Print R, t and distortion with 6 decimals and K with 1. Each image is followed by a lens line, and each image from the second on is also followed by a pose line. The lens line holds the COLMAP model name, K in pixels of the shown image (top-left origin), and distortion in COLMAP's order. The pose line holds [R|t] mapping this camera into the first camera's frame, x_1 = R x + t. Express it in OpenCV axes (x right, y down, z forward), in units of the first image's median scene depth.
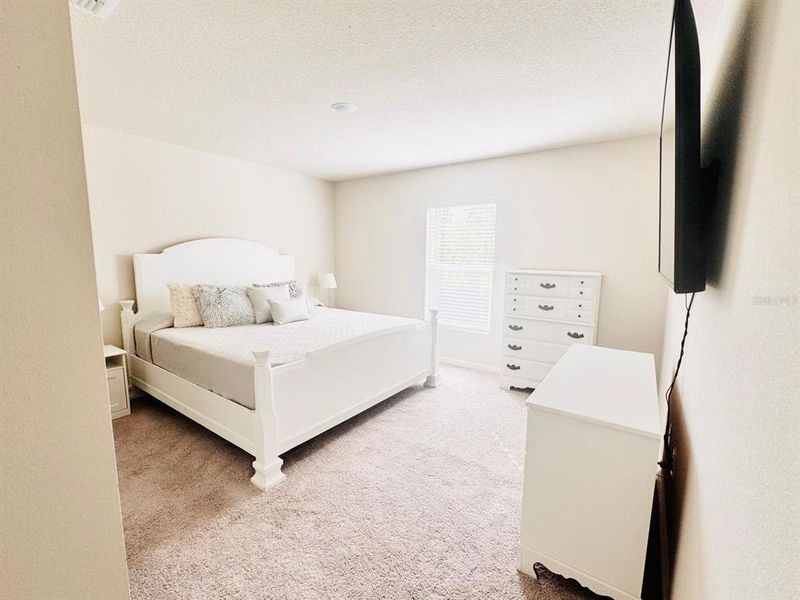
lens RADIAL K [[350.1, 0, 402.8], [0, 350.1, 298.4], [0, 0, 1]] dist [-0.000033, -0.000008]
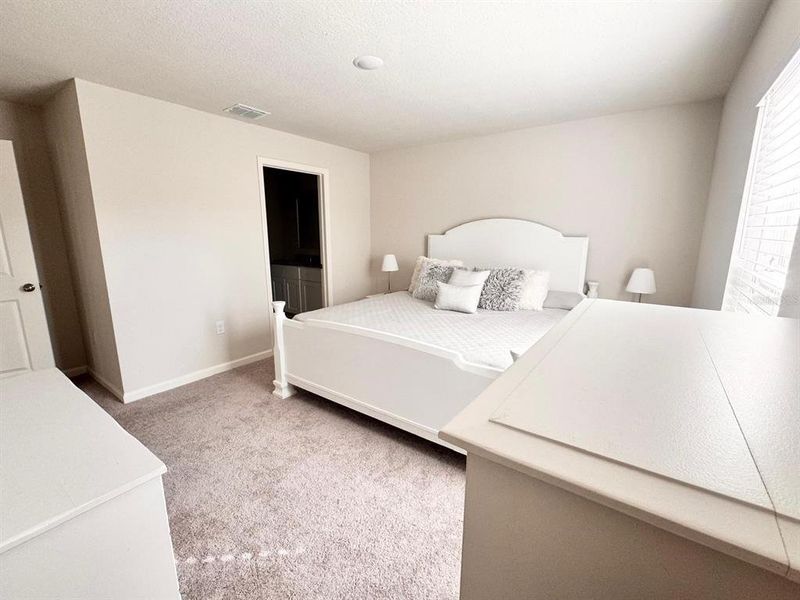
lens RADIAL K [[357.0, 0, 400.0], [0, 357.0, 300.0], [0, 0, 1]] dist [-0.000509, -0.000061]
pose [[-0.005117, 0.167909, -0.985789, 0.752051], [-0.137047, 0.976383, 0.167018, -0.119470], [0.990551, 0.135954, 0.018015, 1.100249]]
